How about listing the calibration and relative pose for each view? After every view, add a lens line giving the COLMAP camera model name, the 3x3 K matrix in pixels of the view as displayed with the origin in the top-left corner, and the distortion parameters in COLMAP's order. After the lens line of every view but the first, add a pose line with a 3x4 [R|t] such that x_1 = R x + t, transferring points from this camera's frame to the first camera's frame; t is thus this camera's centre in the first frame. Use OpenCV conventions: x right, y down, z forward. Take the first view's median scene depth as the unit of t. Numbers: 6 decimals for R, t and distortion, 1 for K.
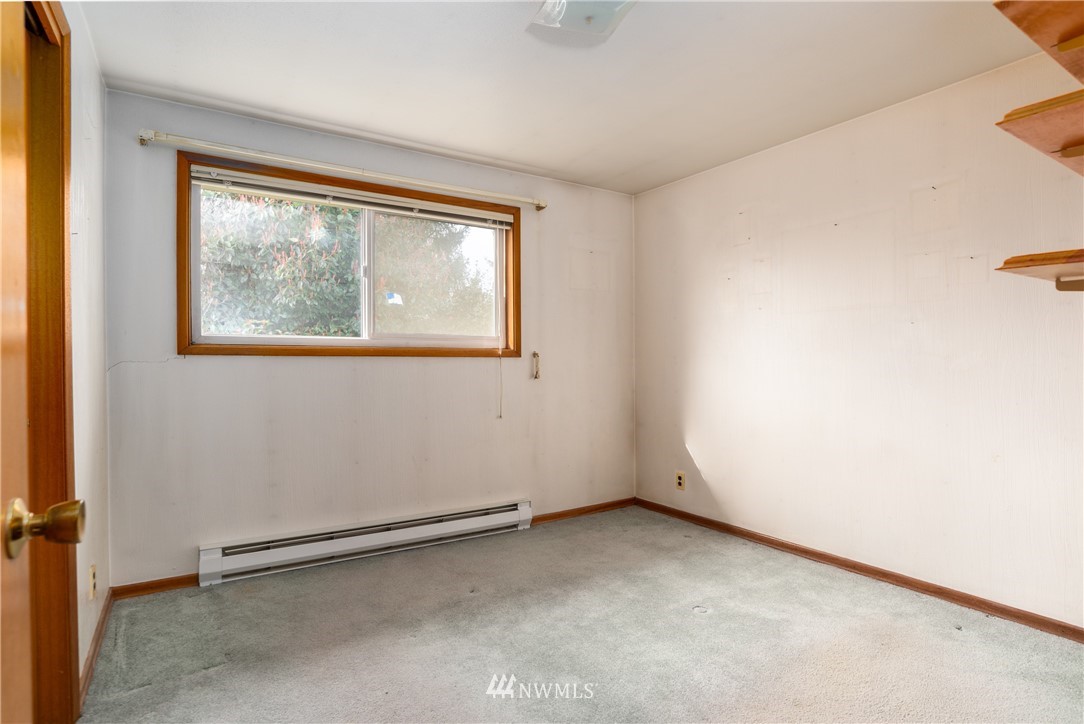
lens RADIAL K [[597.1, 0, 509.9], [0, 597.1, 360.0], [0, 0, 1]] dist [-0.042478, -0.000342]
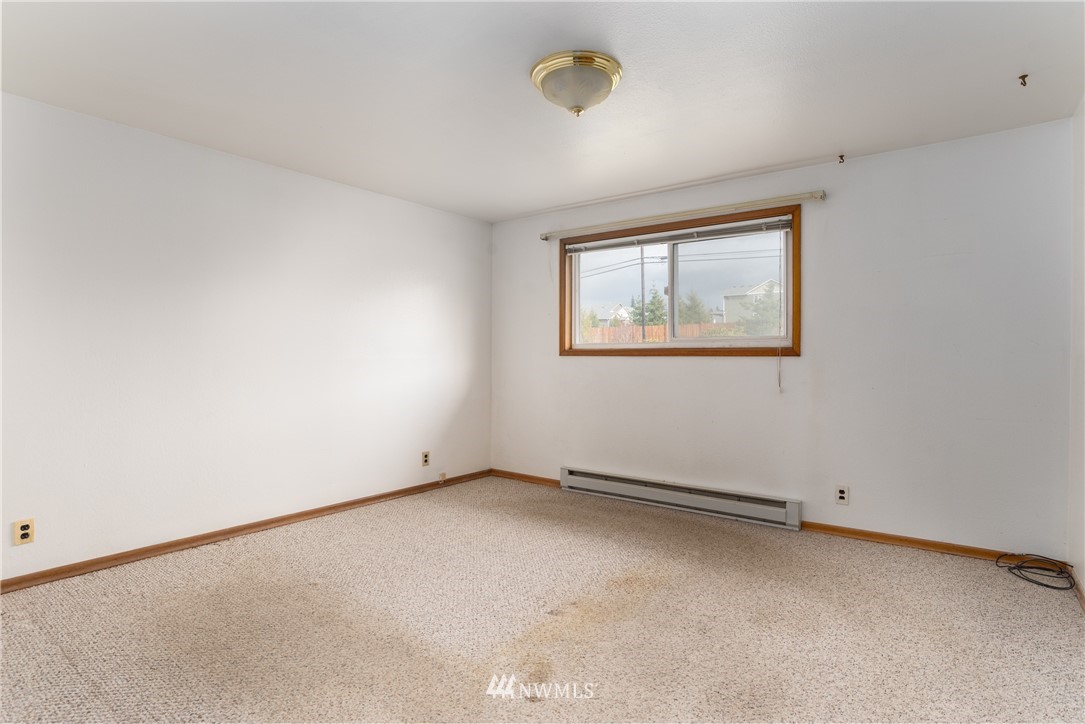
lens RADIAL K [[569.0, 0, 538.8], [0, 569.0, 363.5], [0, 0, 1]] dist [-0.060377, 0.028129]
pose [[0.327320, 0.028178, -0.944493, 0.903662], [0.007254, 0.999451, 0.032332, -0.031580], [0.944886, -0.017434, 0.326936, 0.353397]]
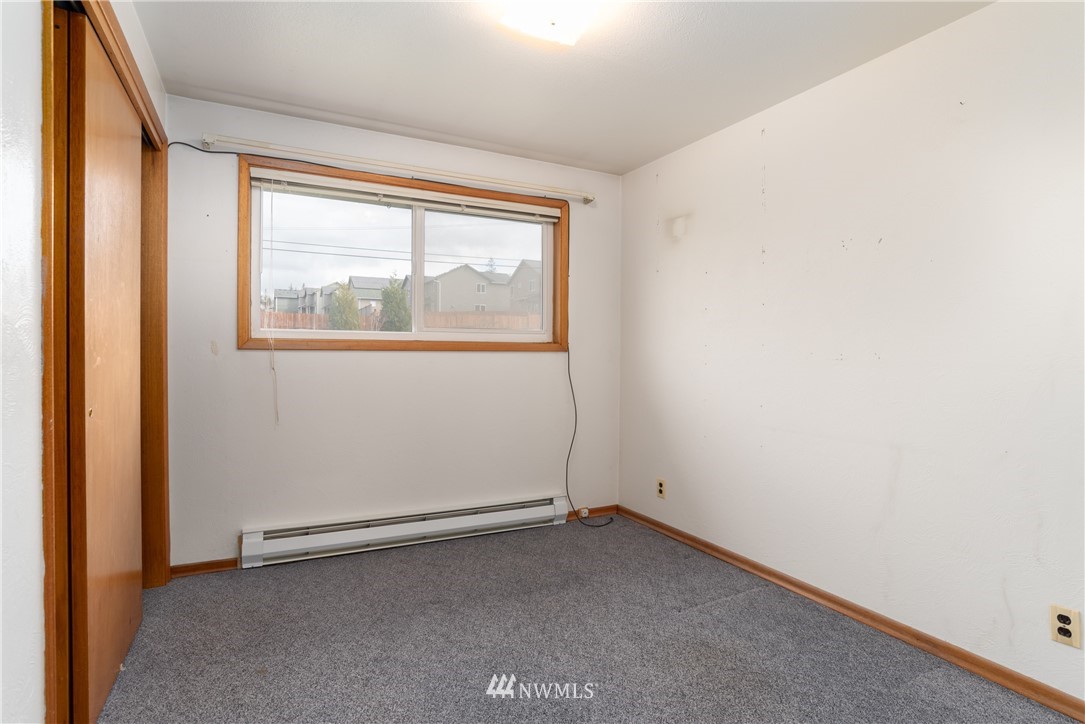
lens RADIAL K [[569.0, 0, 538.8], [0, 569.0, 363.5], [0, 0, 1]] dist [-0.060377, 0.028129]
pose [[0.994237, 0.007397, -0.106953, 0.088725], [-0.005652, 0.999846, 0.016612, 0.000538], [0.107059, -0.015911, 0.994125, 0.059414]]
